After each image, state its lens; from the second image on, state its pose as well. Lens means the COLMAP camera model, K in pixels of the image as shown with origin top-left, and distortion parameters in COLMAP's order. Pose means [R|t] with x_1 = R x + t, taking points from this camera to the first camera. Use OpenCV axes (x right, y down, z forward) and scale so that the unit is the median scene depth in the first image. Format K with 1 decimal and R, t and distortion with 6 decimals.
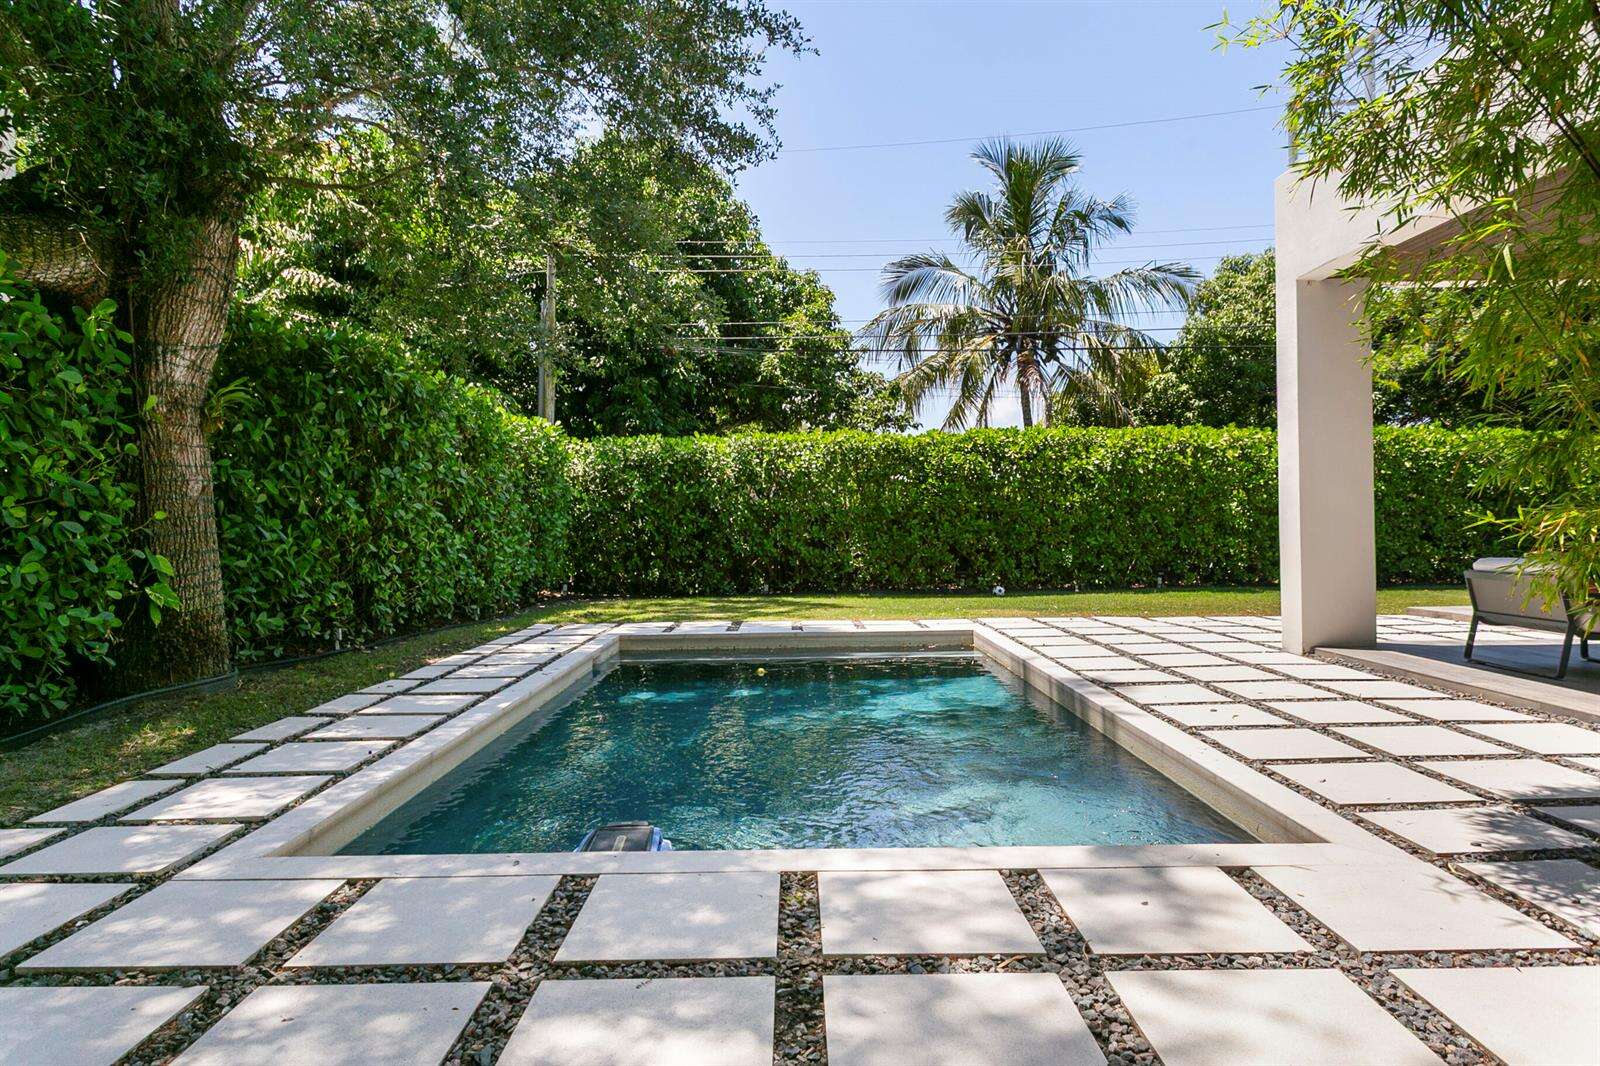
lens RADIAL K [[916.1, 0, 800.0], [0, 916.1, 533.0], [0, 0, 1]] dist [0.003206, 0.001528]
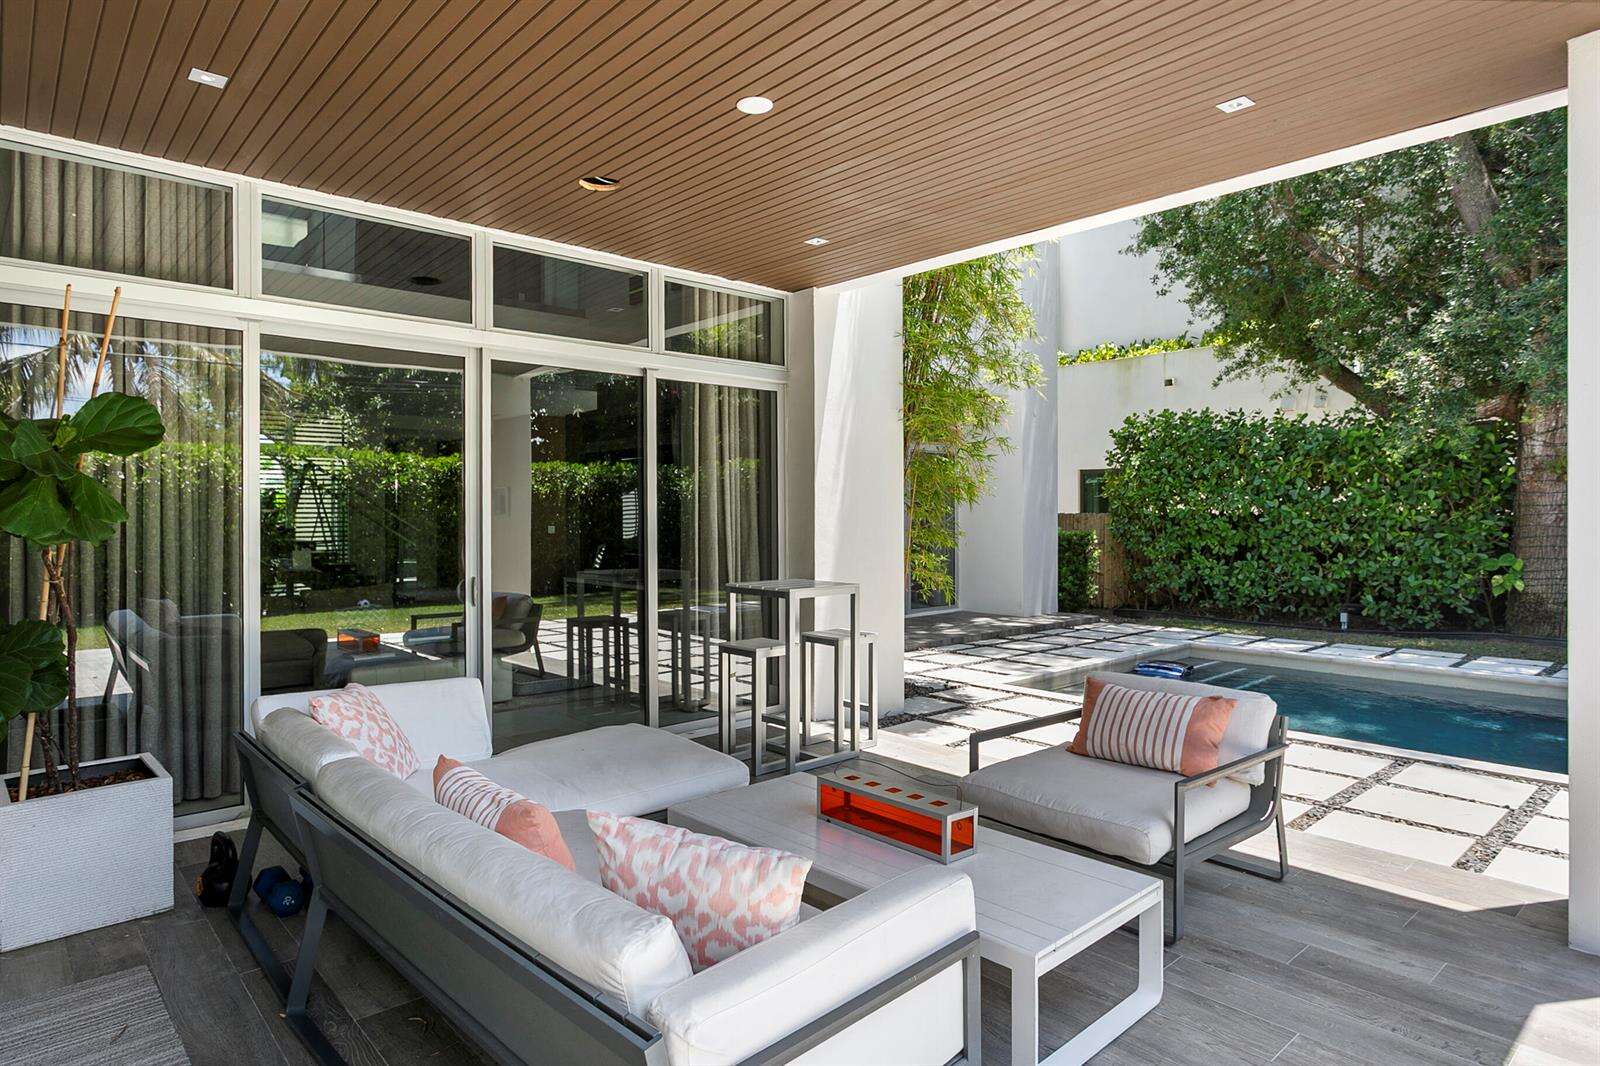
lens RADIAL K [[916.1, 0, 800.0], [0, 916.1, 533.0], [0, 0, 1]] dist [0.003206, 0.001528]
pose [[-0.745772, 0.042871, -0.664821, 0.554947], [0.016016, 0.998793, 0.046441, -0.047648], [0.666009, 0.023987, -0.745558, 0.527049]]
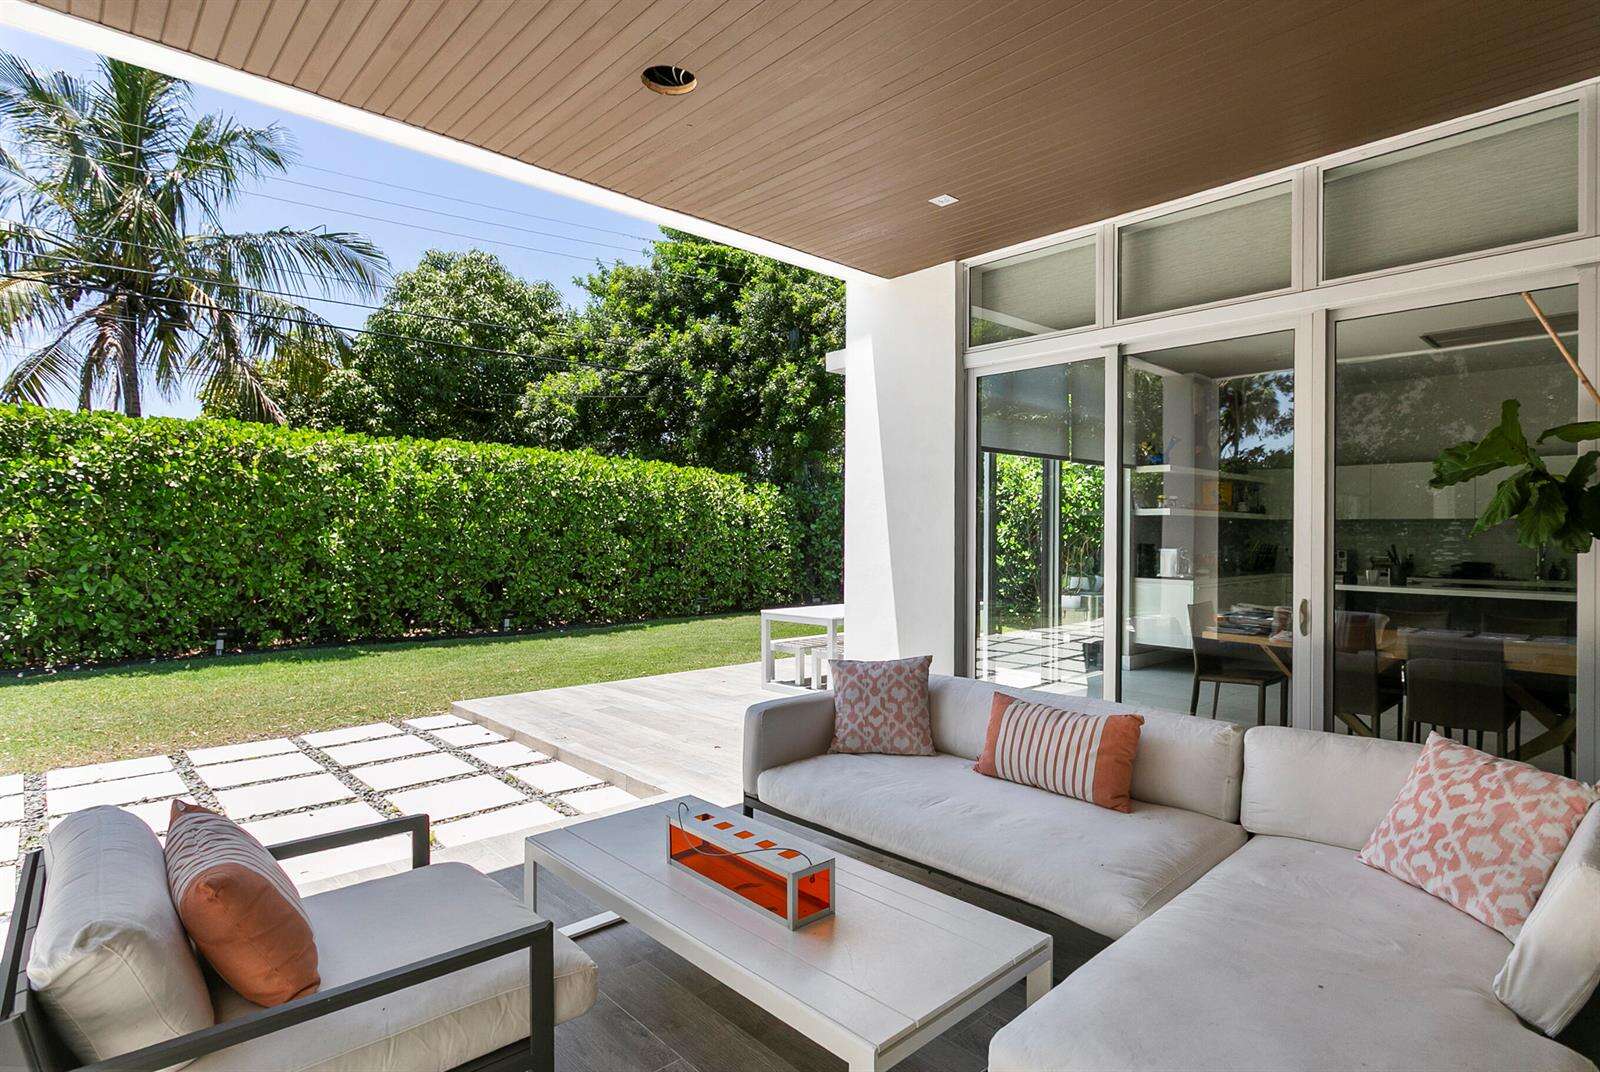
lens RADIAL K [[829.4, 0, 800.0], [0, 829.4, 536.0], [0, 0, 1]] dist [-0.005221, -0.000007]
pose [[0.738313, 0.014843, 0.674295, 0.309655], [-0.009012, 0.999886, -0.012143, -0.027372], [-0.674398, 0.002889, 0.738363, 0.262433]]
